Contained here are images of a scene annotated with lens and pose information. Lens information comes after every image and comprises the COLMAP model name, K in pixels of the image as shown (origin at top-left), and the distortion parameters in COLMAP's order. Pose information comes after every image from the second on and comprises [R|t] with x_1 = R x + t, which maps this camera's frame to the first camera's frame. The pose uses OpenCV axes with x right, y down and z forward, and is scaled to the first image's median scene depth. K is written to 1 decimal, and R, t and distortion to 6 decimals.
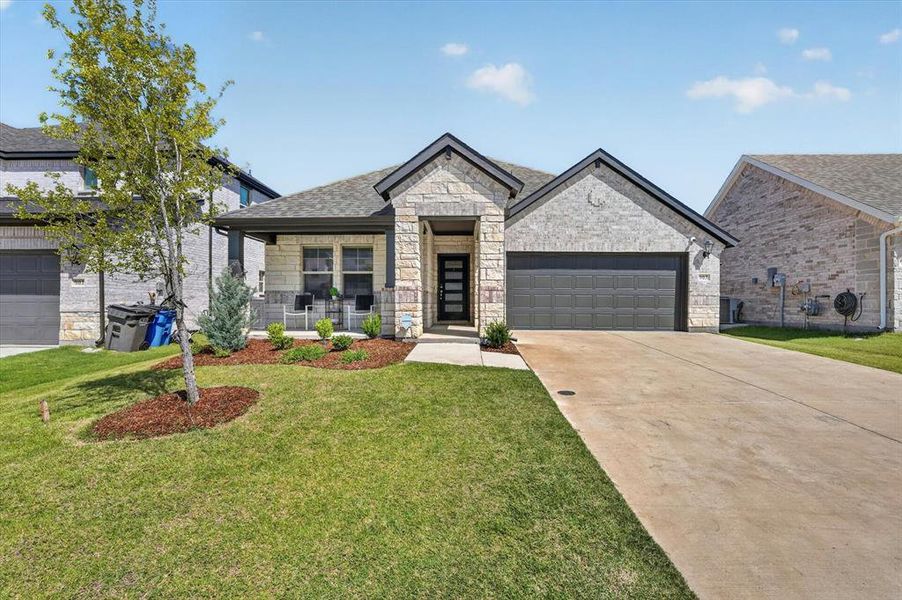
lens RADIAL K [[387.7, 0, 446.7], [0, 387.7, 304.9], [0, 0, 1]] dist [-0.002879, -0.000002]
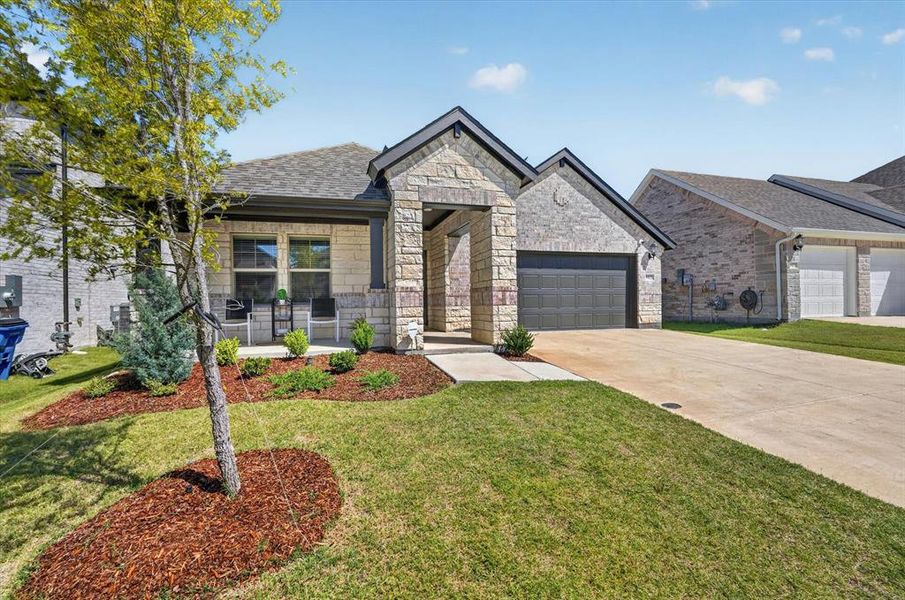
lens RADIAL K [[388.9, 0, 448.1], [0, 388.9, 304.9], [0, 0, 1]] dist [-0.002879, -0.000002]
pose [[0.952014, -0.019663, 0.305422, -0.211075], [0.019991, 0.999798, 0.002057, -0.007590], [-0.305400, 0.004148, 0.952215, 0.145309]]
